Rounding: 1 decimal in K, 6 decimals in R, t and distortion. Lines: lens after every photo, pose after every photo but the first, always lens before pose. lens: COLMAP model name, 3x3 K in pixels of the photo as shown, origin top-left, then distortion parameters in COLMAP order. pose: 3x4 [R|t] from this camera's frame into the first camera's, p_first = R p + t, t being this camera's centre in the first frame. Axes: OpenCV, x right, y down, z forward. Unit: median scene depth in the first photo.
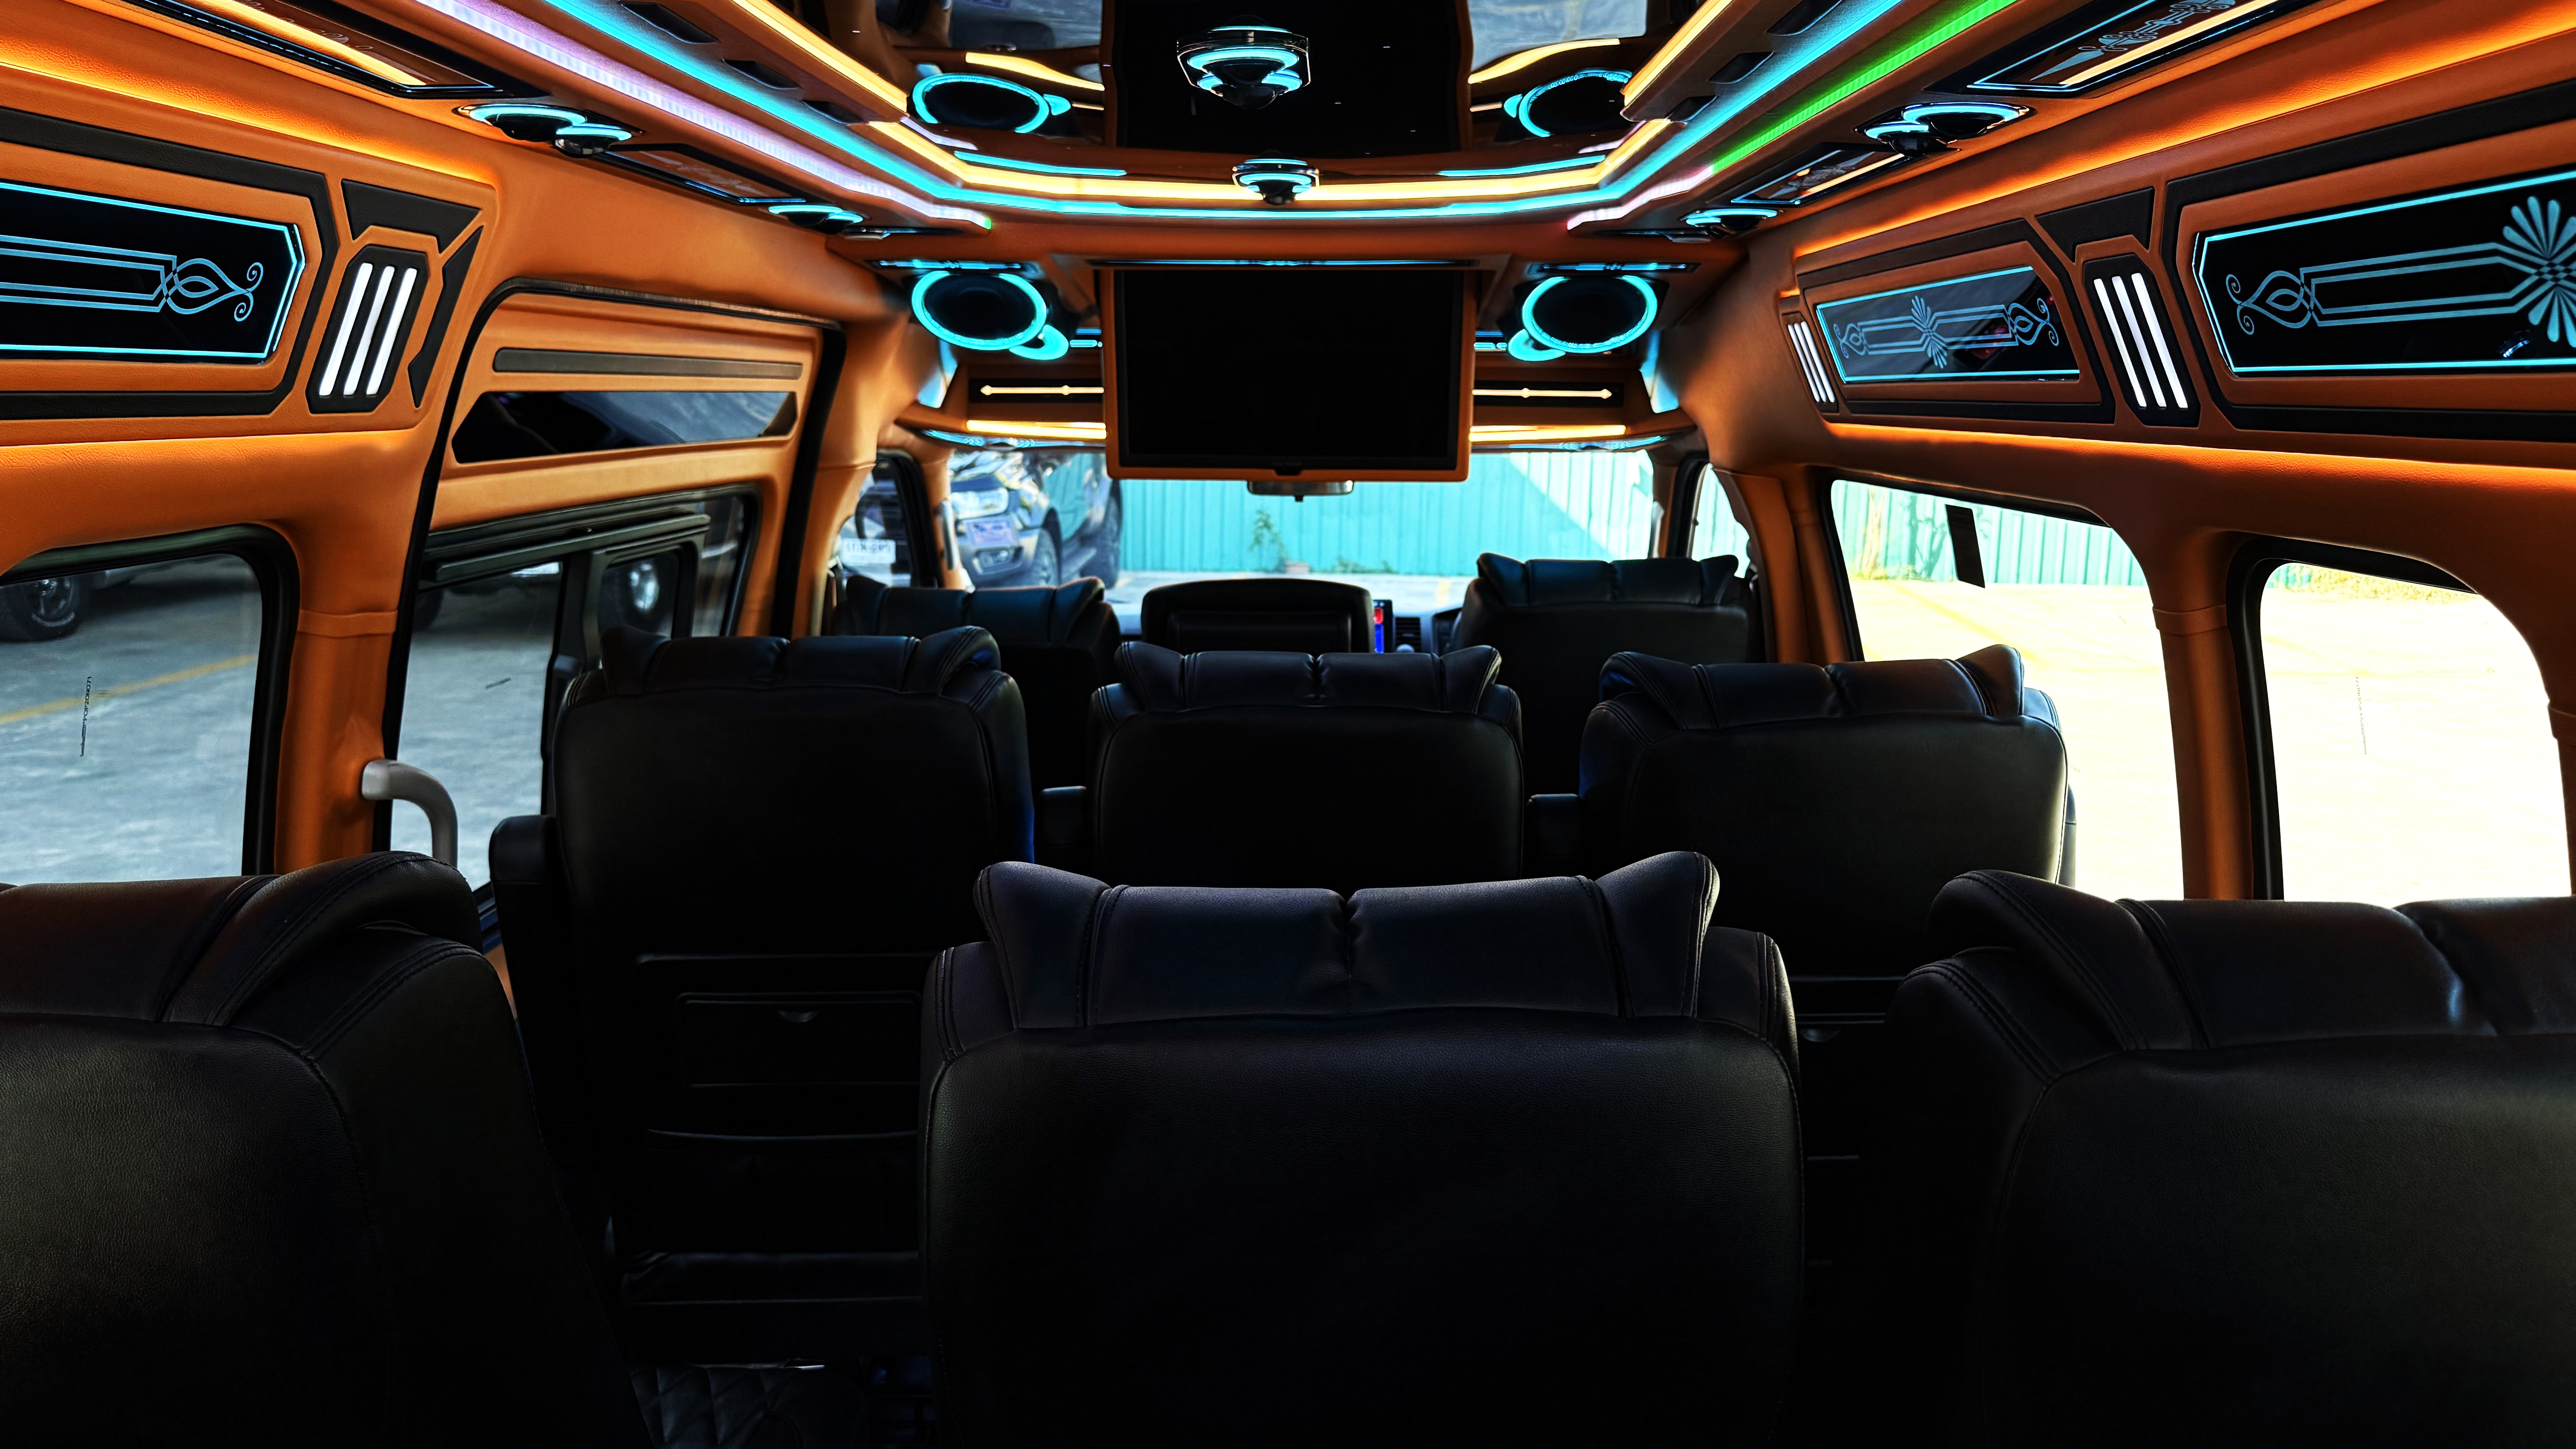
lens RADIAL K [[1852.7, 0, 1281.1], [0, 1852.7, 744.6], [0, 0, 1]] dist [0.079460, -0.087796]
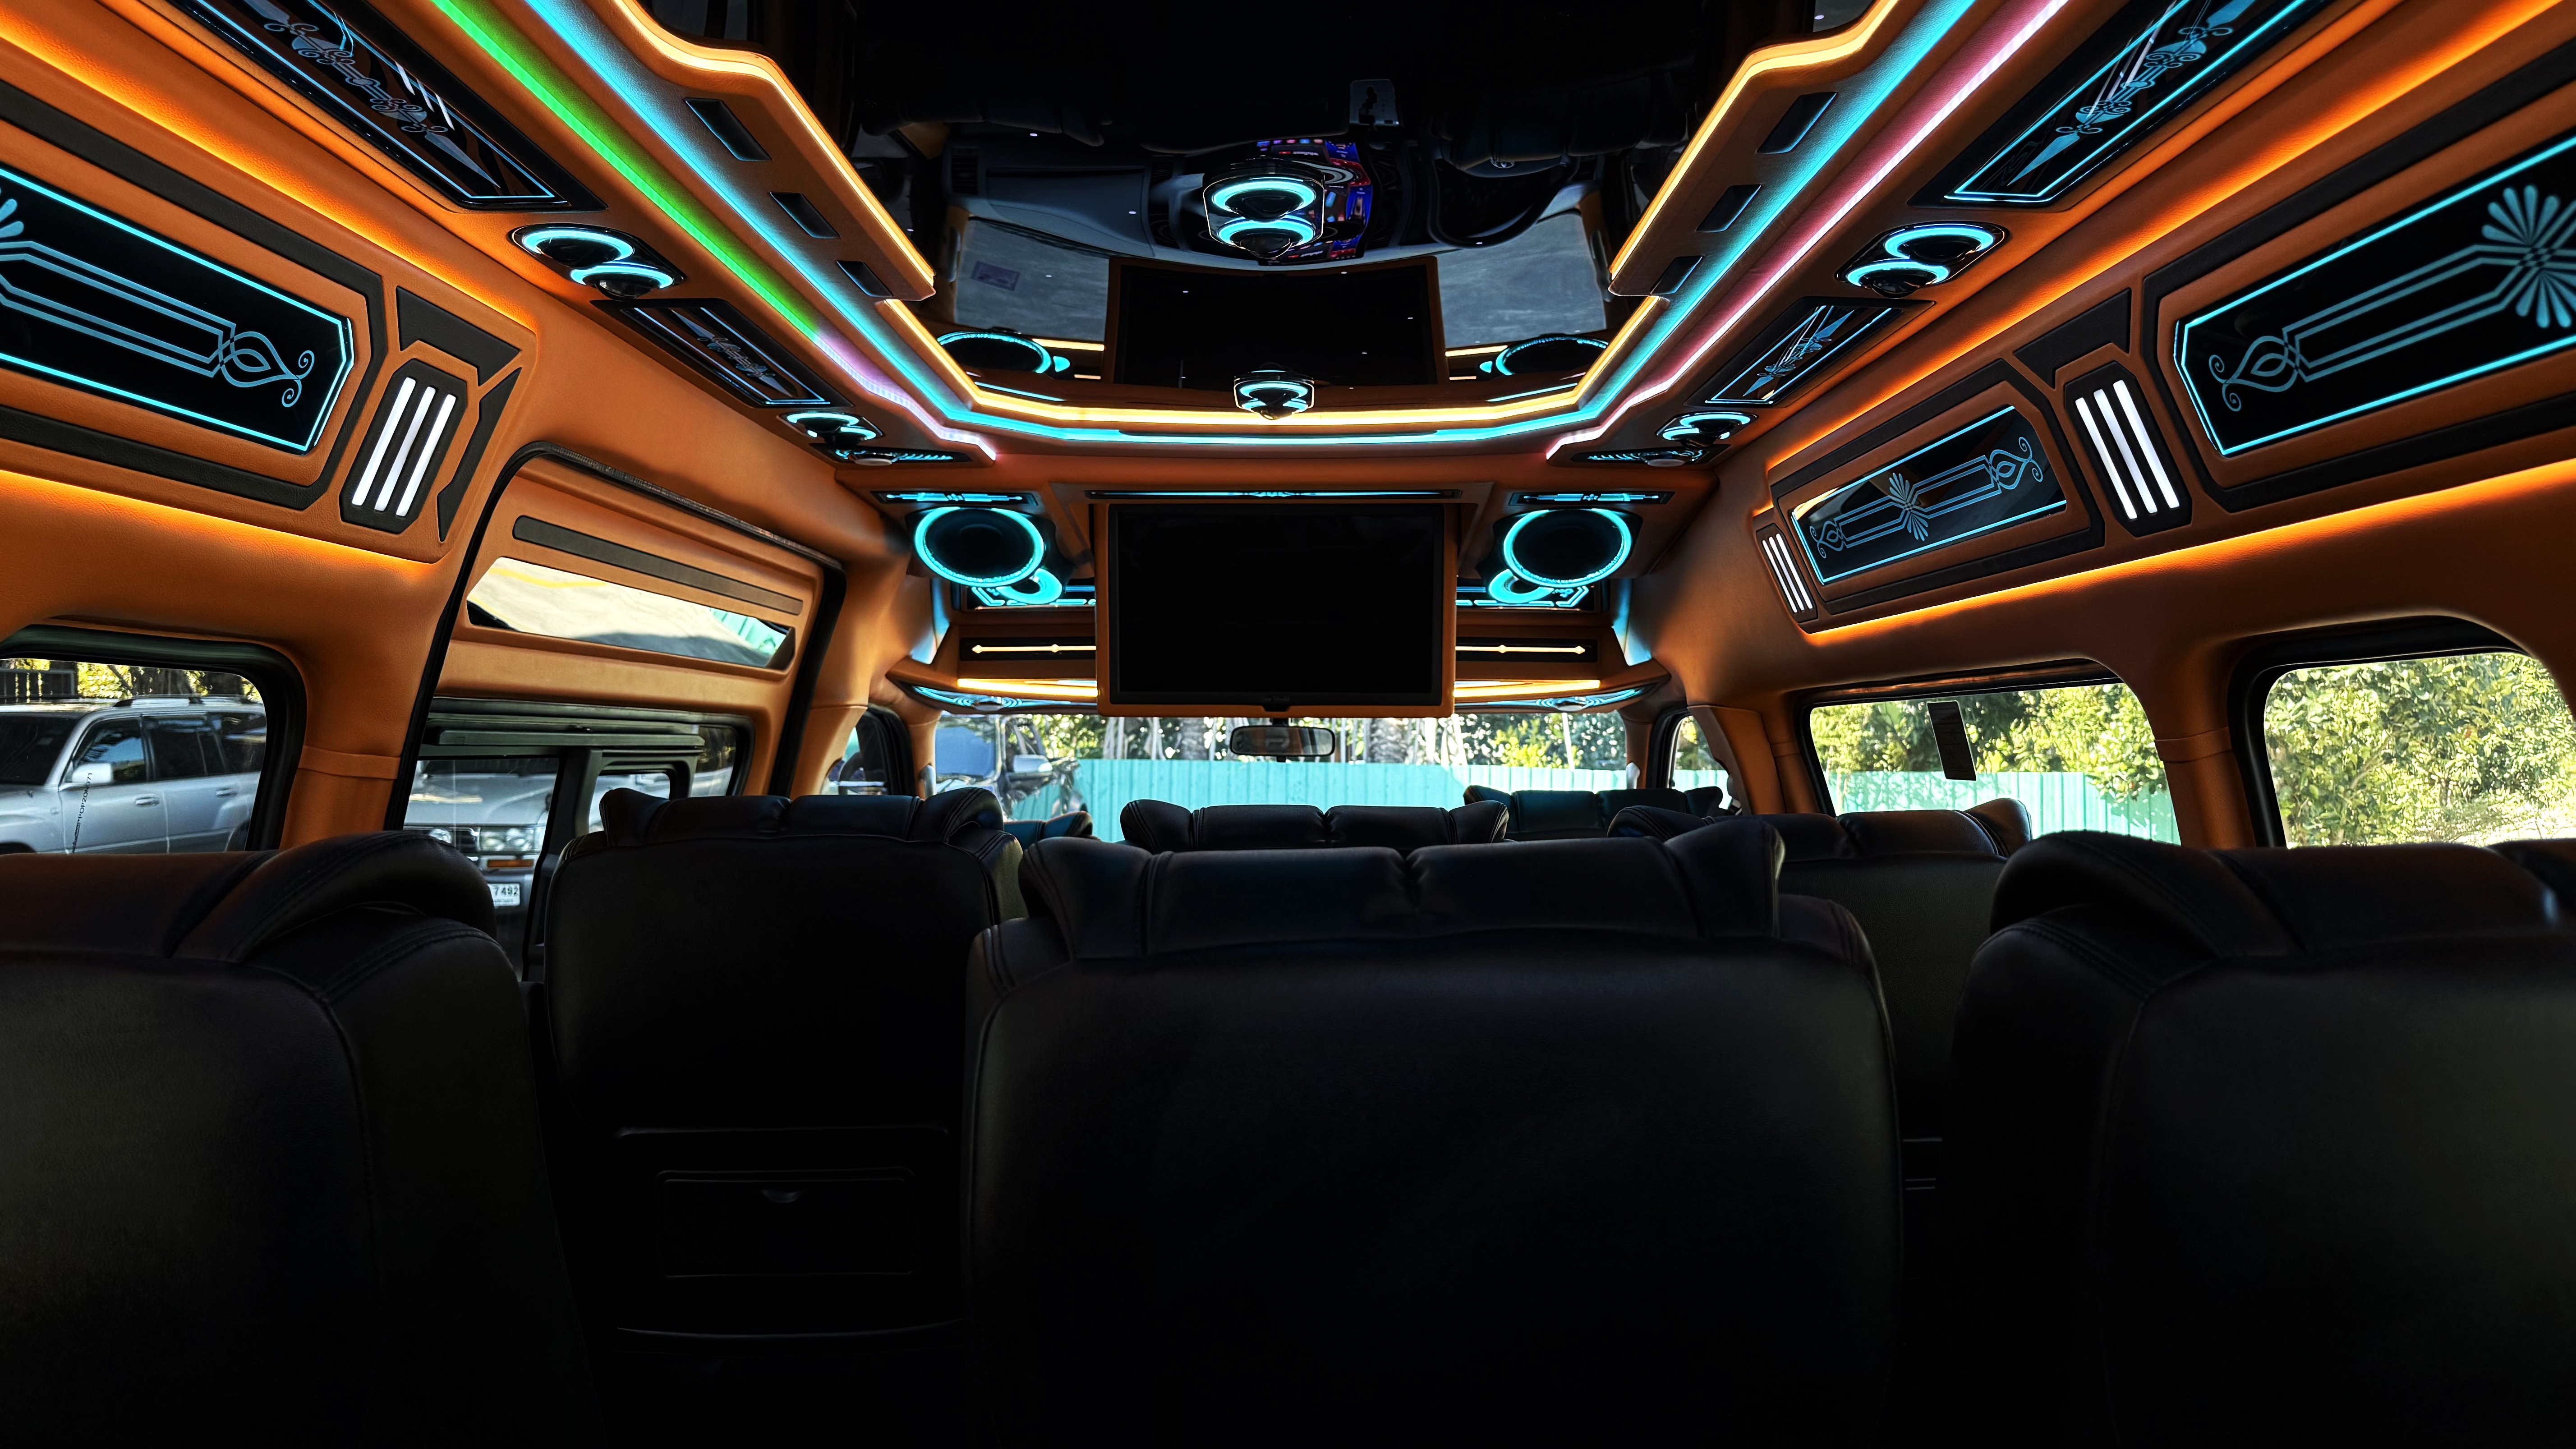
lens RADIAL K [[1852.7, 0, 1280.7], [0, 1852.7, 752.4], [0, 0, 1]] dist [0.079460, -0.087796]
pose [[0.999707, -0.003745, 0.023910, -0.034805], [0.008338, 0.980770, -0.194989, 0.141286], [-0.022719, 0.195132, 0.980514, 0.022208]]
